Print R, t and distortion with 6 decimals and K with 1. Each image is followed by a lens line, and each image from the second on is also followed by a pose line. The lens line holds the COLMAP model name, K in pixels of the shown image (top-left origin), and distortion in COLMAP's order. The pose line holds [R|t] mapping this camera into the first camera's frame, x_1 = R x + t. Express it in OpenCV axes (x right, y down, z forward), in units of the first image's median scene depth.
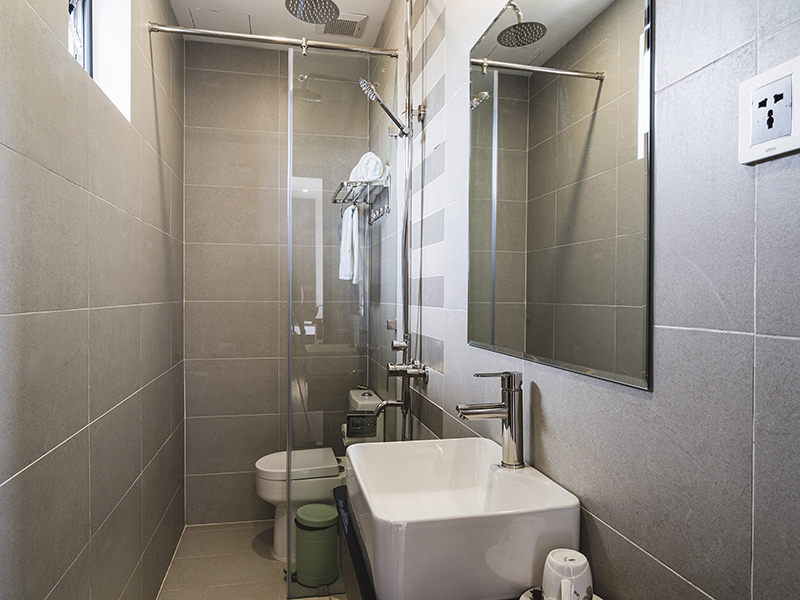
lens RADIAL K [[546.0, 0, 400.0], [0, 546.0, 300.0], [0, 0, 1]] dist [-0.005145, -0.001738]
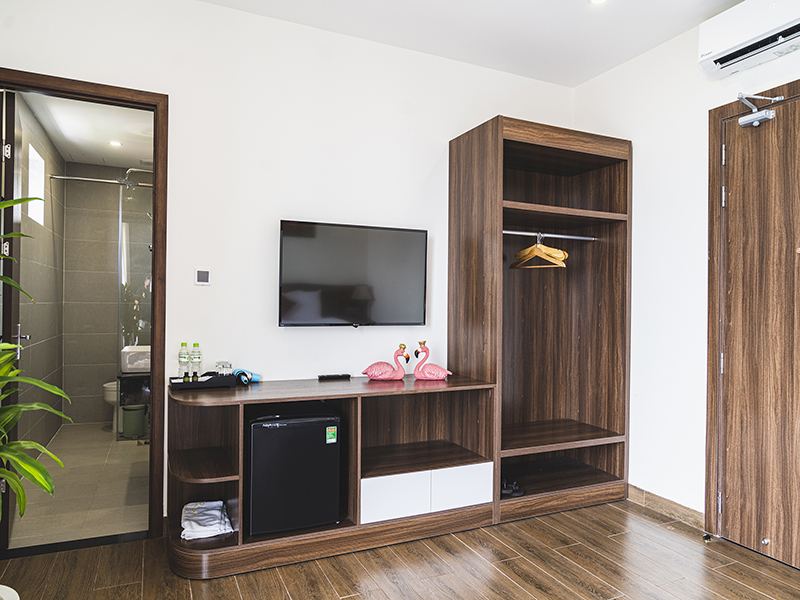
lens RADIAL K [[546.0, 0, 400.0], [0, 546.0, 300.0], [0, 0, 1]] dist [-0.005145, -0.001738]
pose [[0.980988, 0.005734, 0.193984, 0.426780], [-0.003035, 0.999894, -0.014211, 0.021586], [-0.194045, 0.013352, 0.980902, -1.207894]]
